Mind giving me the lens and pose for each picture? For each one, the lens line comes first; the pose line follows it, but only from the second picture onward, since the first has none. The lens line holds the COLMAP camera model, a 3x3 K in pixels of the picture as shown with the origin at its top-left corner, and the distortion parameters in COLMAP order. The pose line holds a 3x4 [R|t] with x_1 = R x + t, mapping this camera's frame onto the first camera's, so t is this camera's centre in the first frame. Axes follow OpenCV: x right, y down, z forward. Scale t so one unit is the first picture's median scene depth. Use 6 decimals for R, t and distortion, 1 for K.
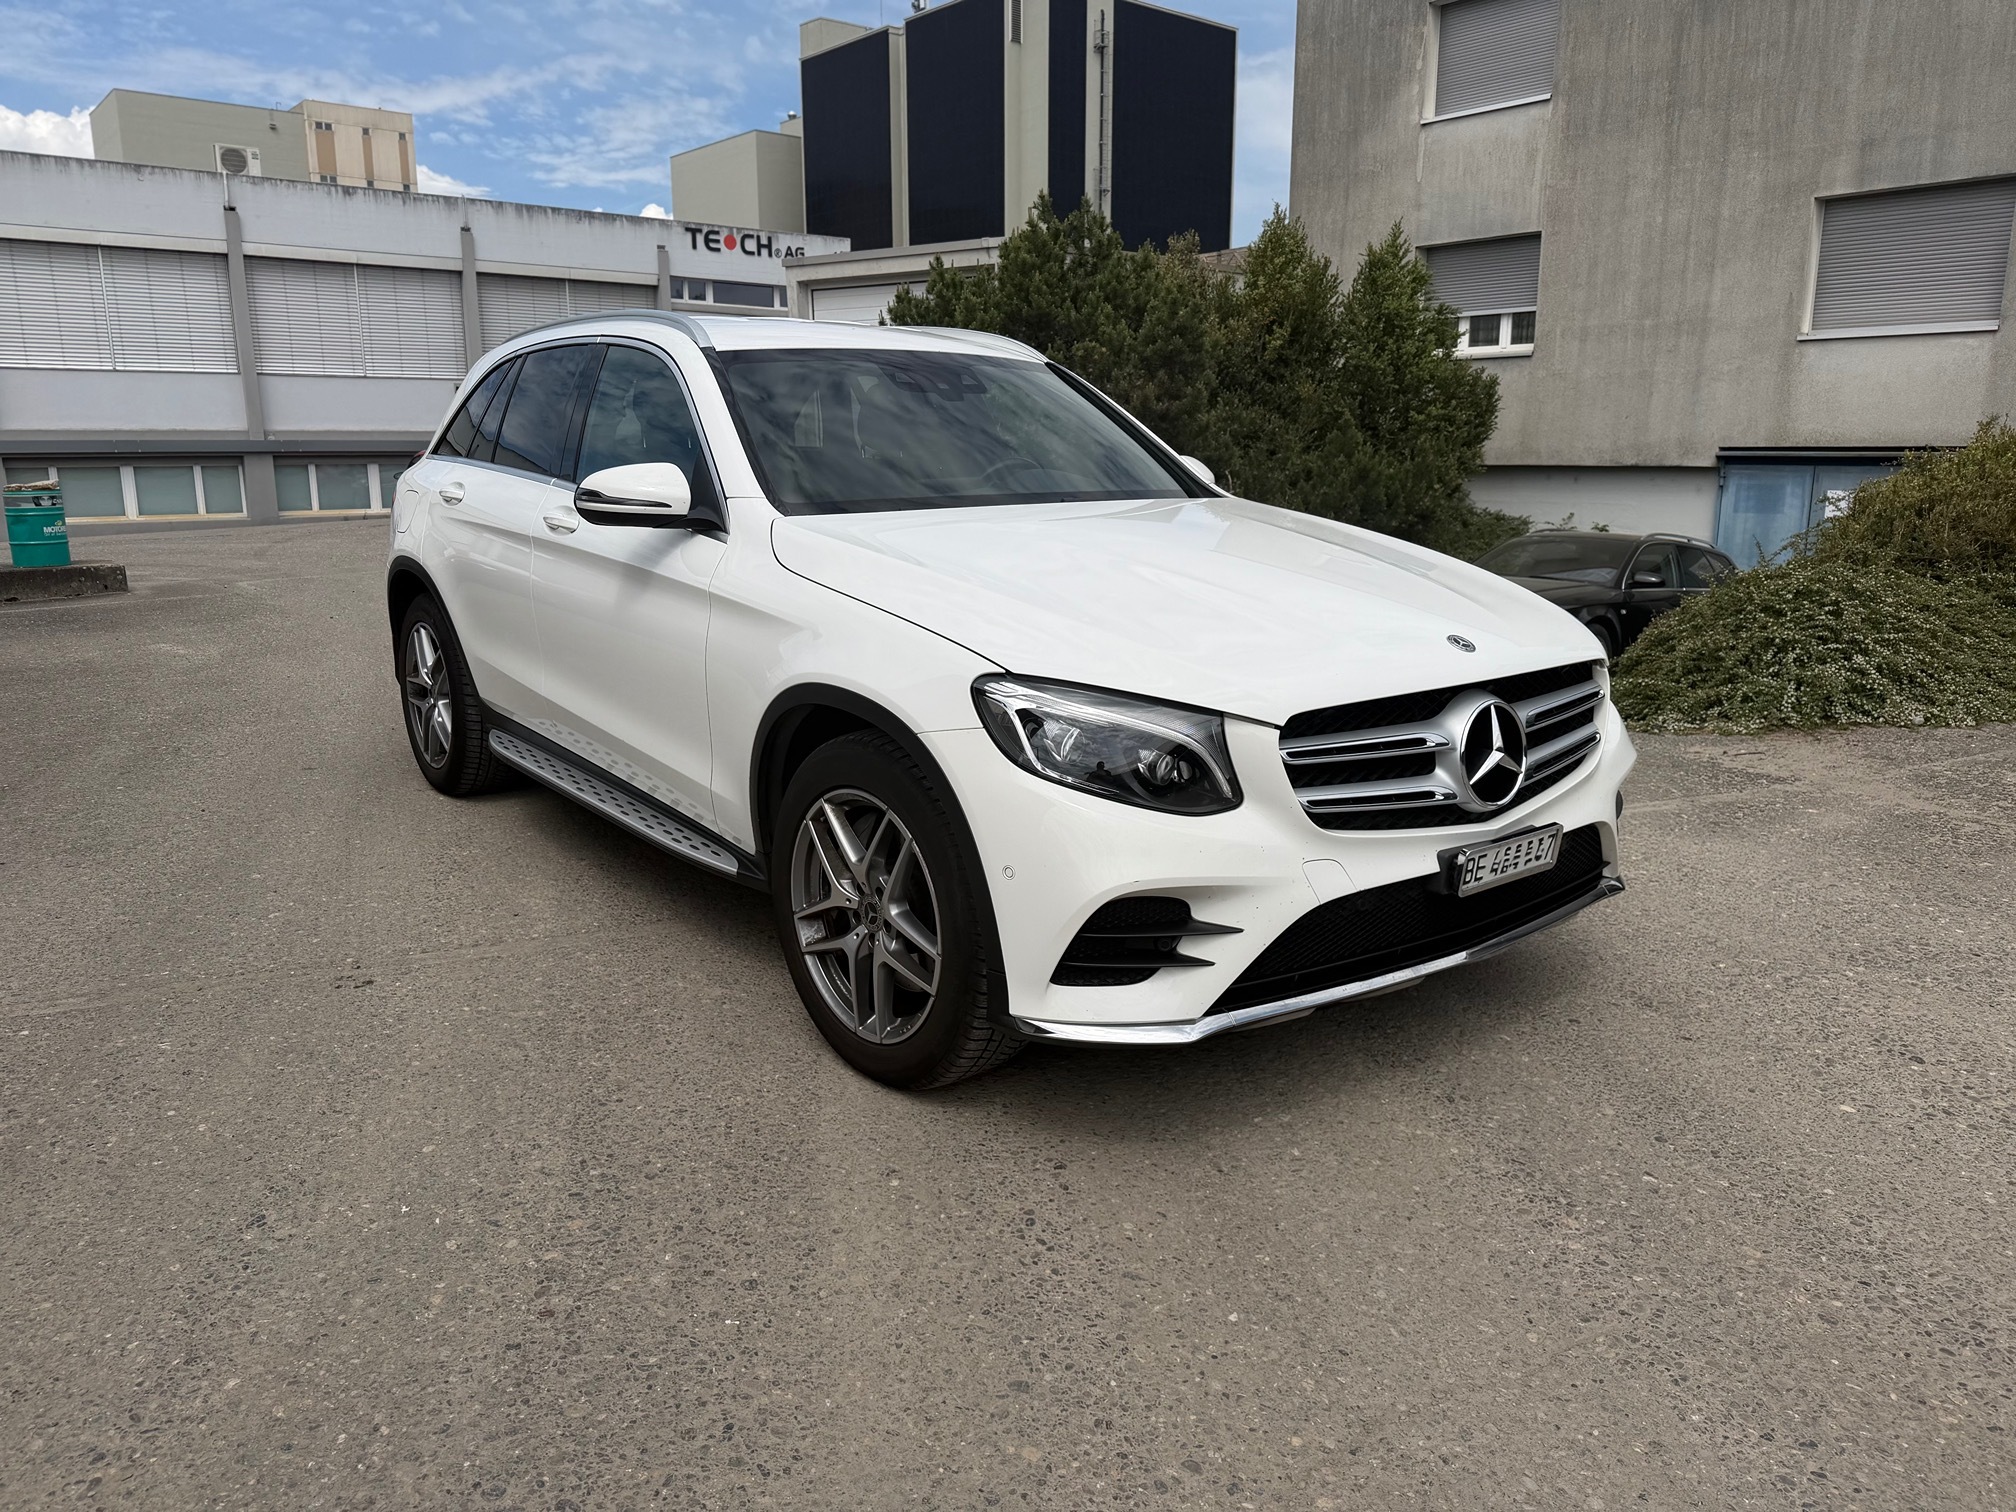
lens RADIAL K [[1433.7, 0, 990.7], [0, 1433.7, 739.6], [0, 0, 1]] dist [0.002629, -0.005091]
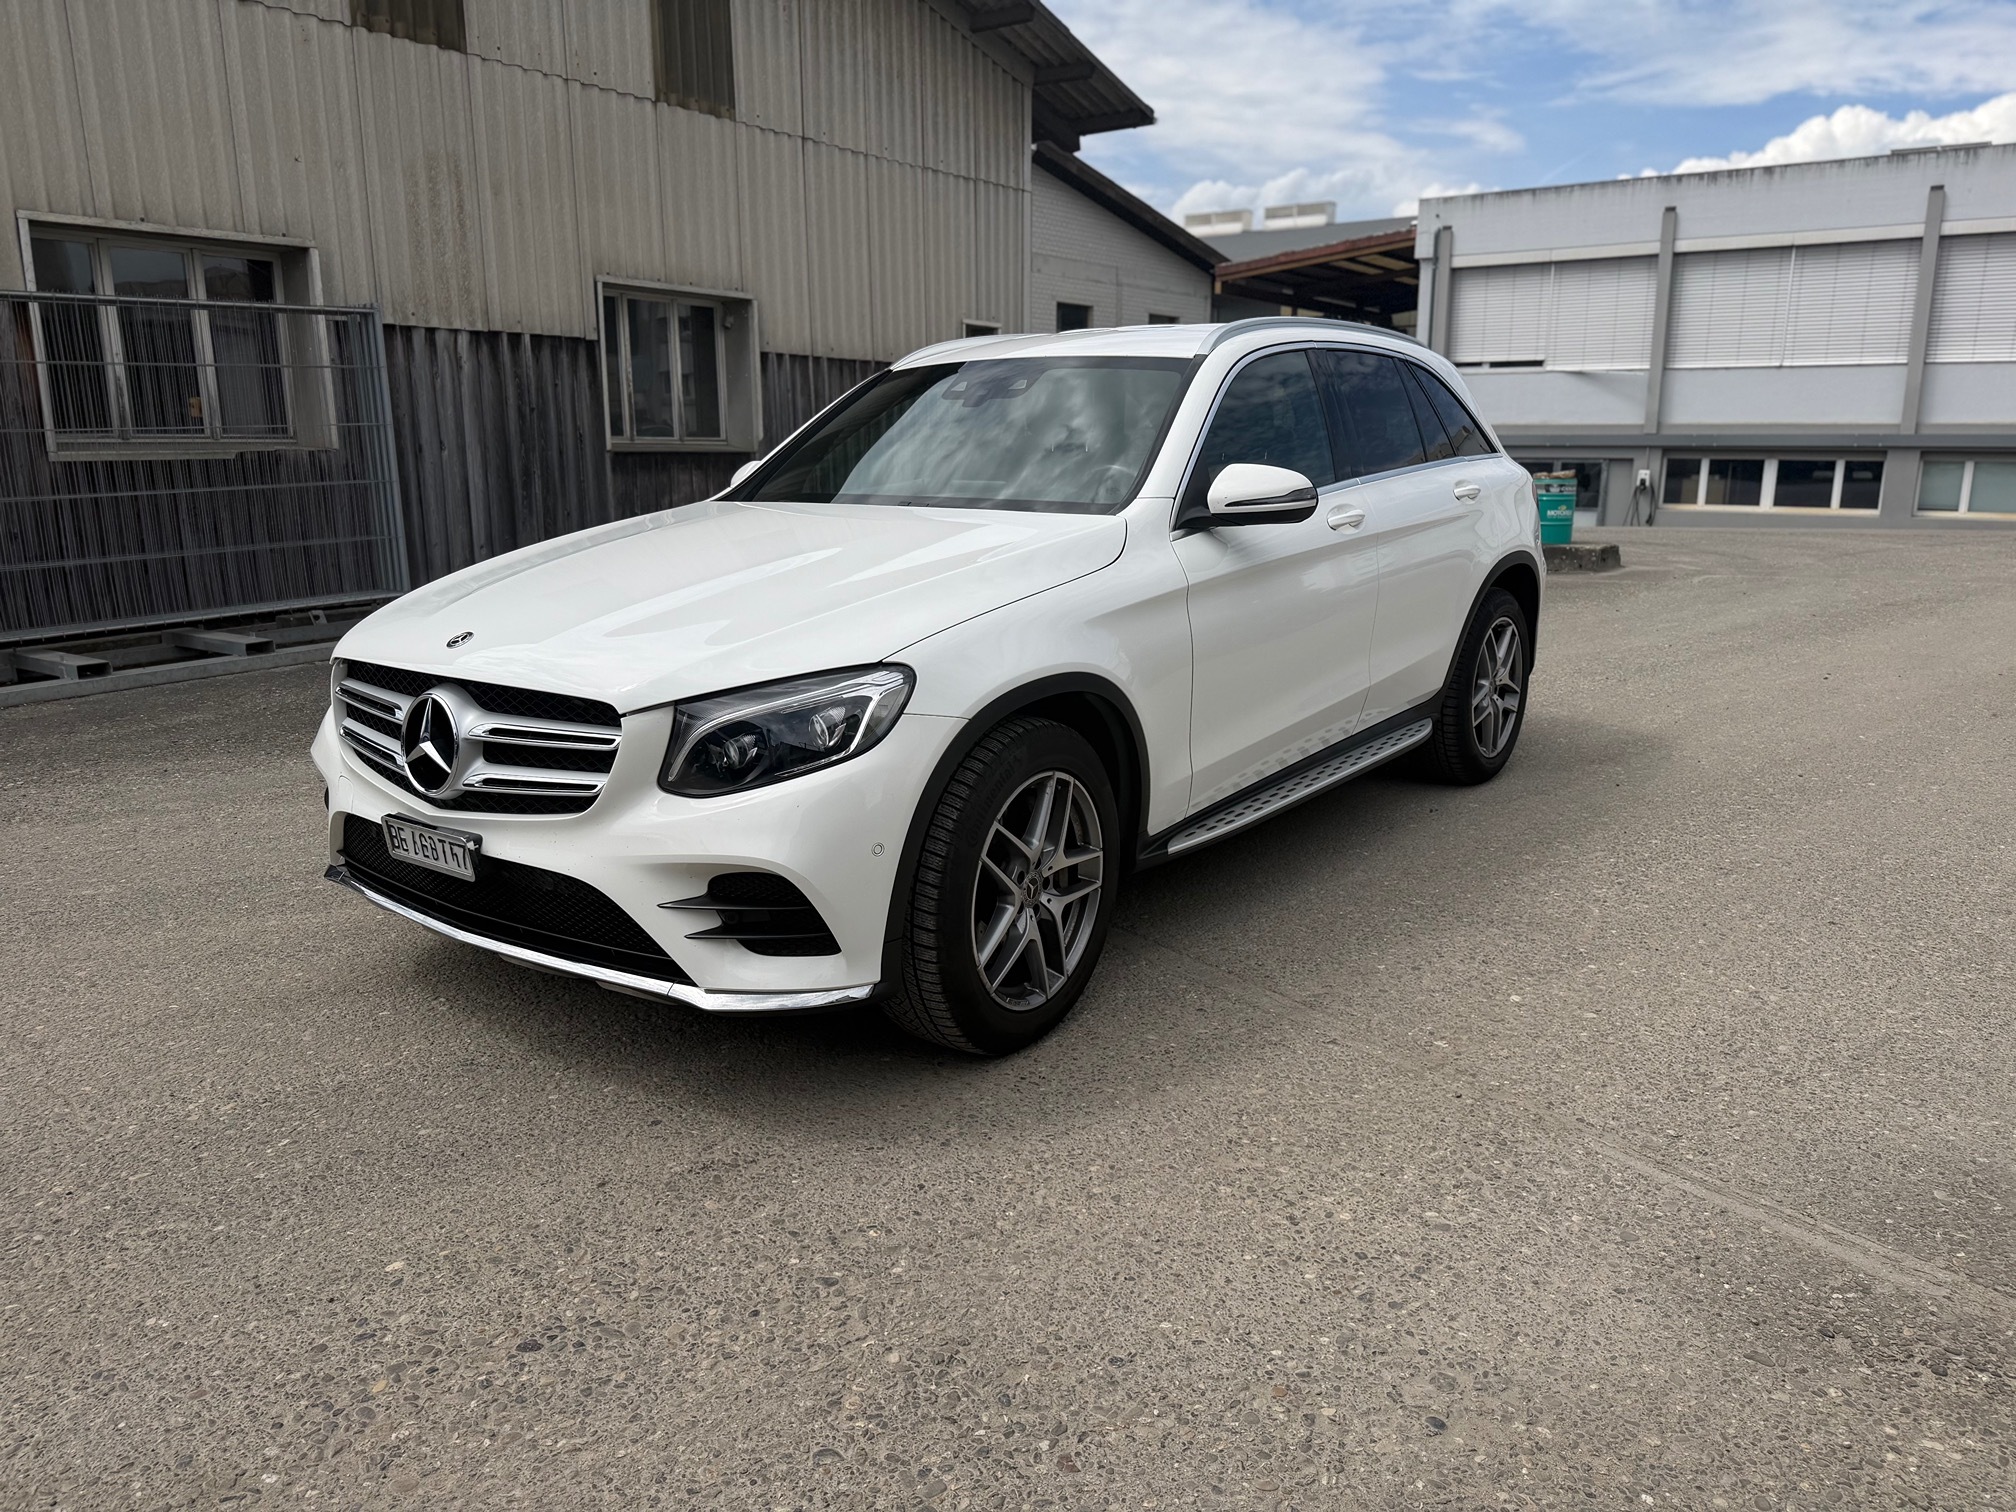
lens RADIAL K [[1415.4, 0, 1011.0], [0, 1415.4, 758.4], [0, 0, 1]] dist [0.041043, -0.063403]
pose [[0.262587, 0.213448, -0.941004, 0.264787], [-0.194577, 0.966905, 0.165027, -0.043245], [0.945086, 0.139764, 0.295429, 0.199263]]
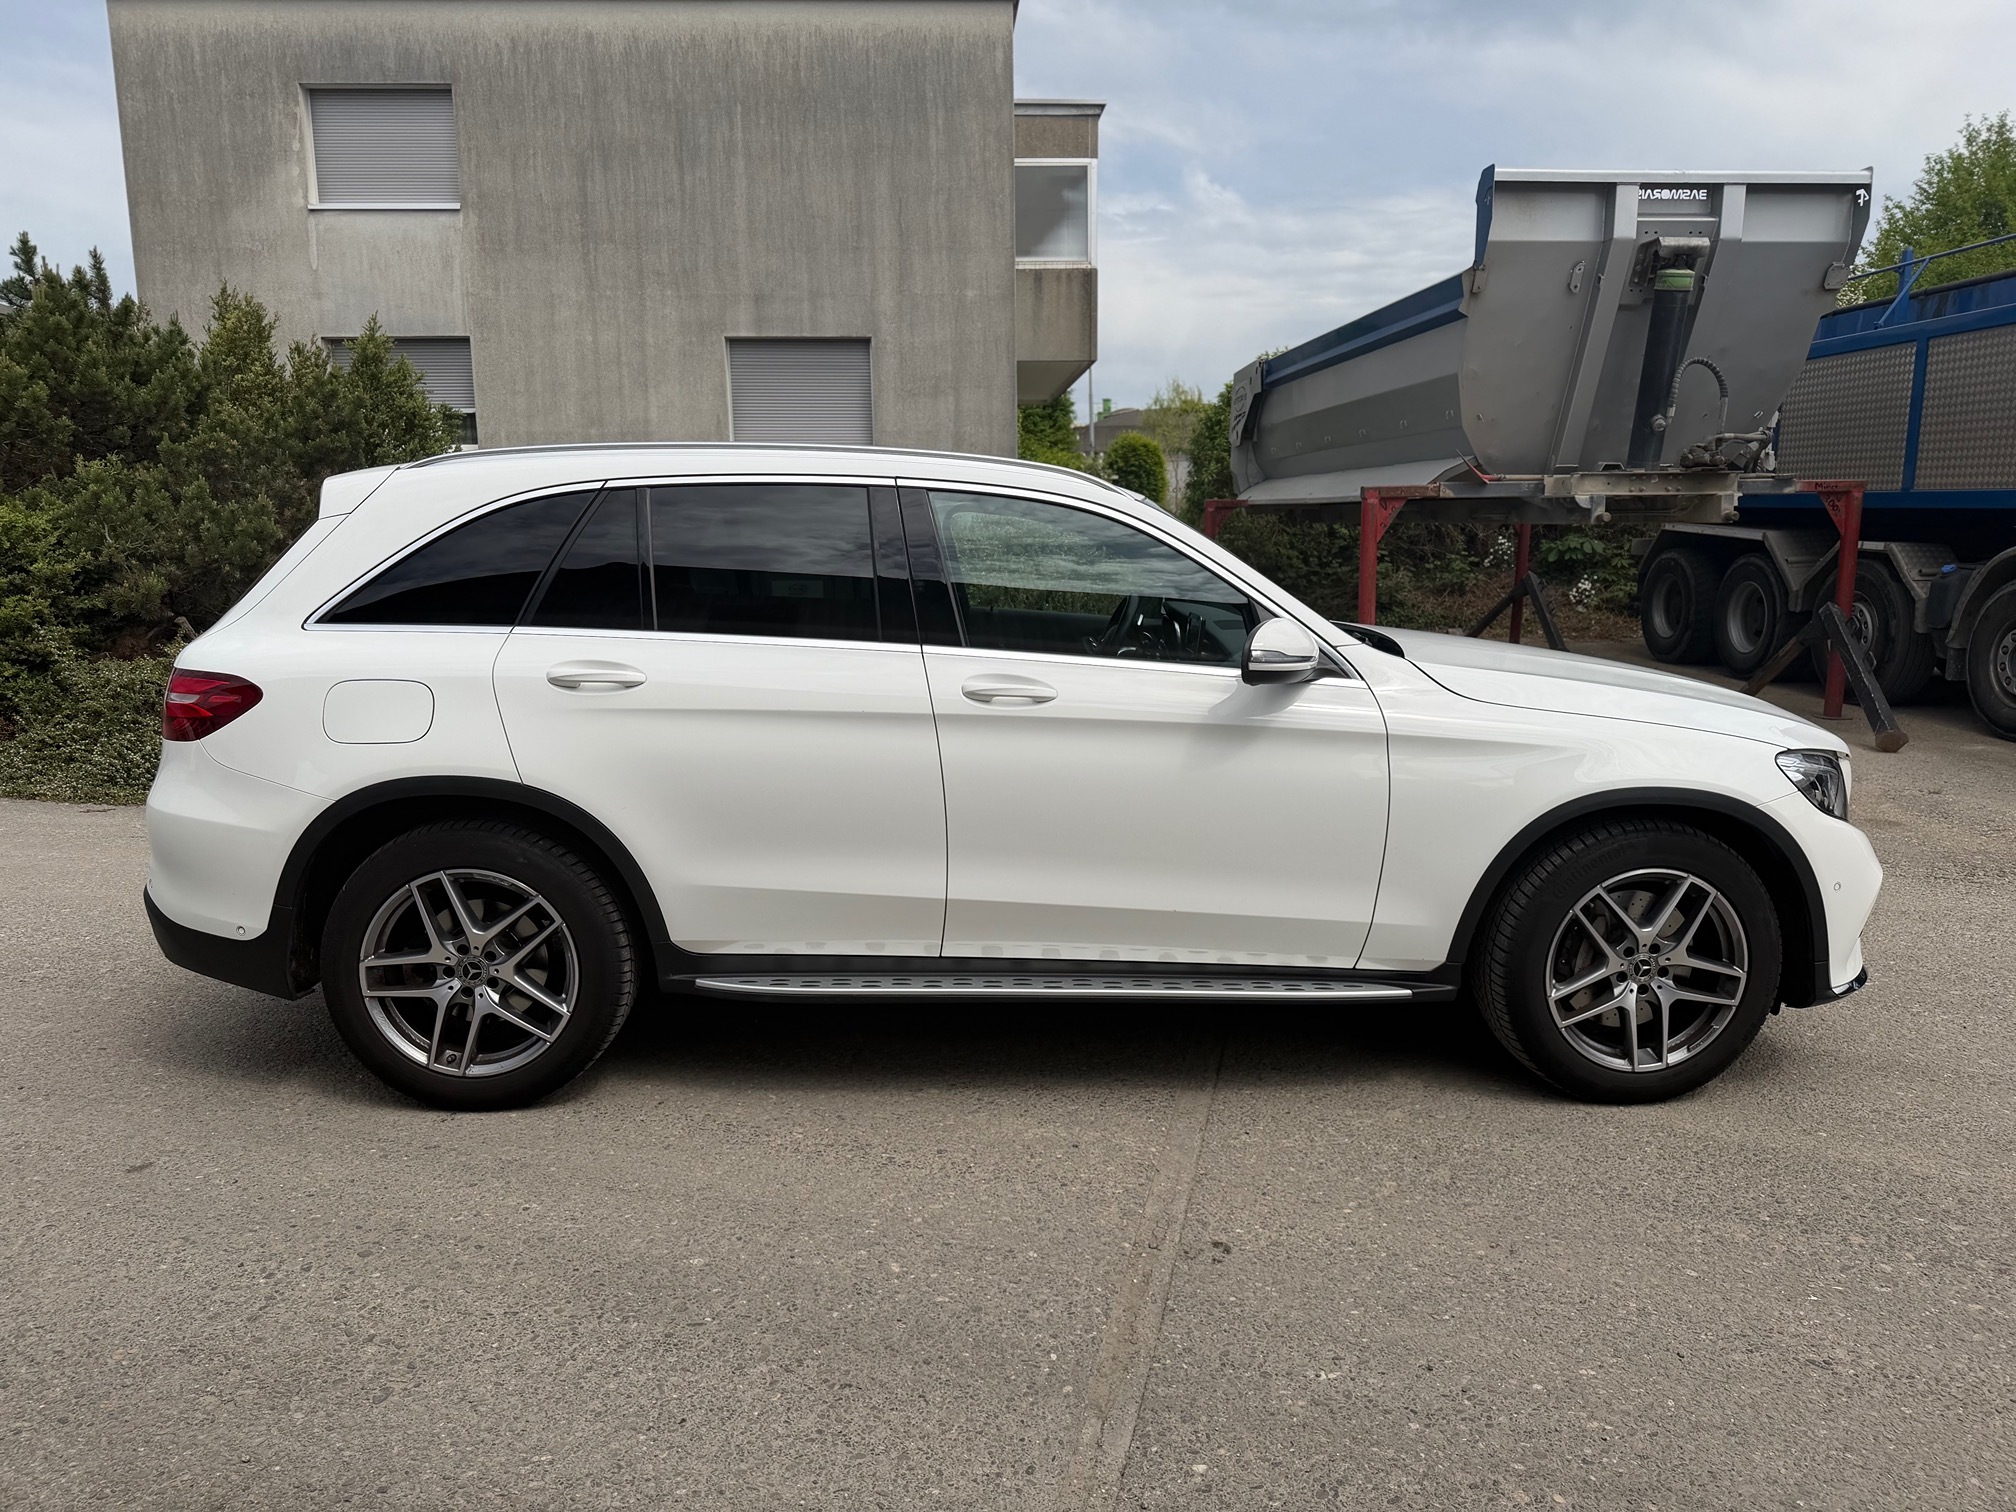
lens RADIAL K [[1415.4, 0, 1011.0], [0, 1415.4, 758.4], [0, 0, 1]] dist [0.041043, -0.063403]
pose [[0.589939, -0.138214, 0.795531, -0.261754], [0.172904, 0.984011, 0.042740, -0.039237], [-0.788718, 0.112337, 0.604404, 0.128858]]
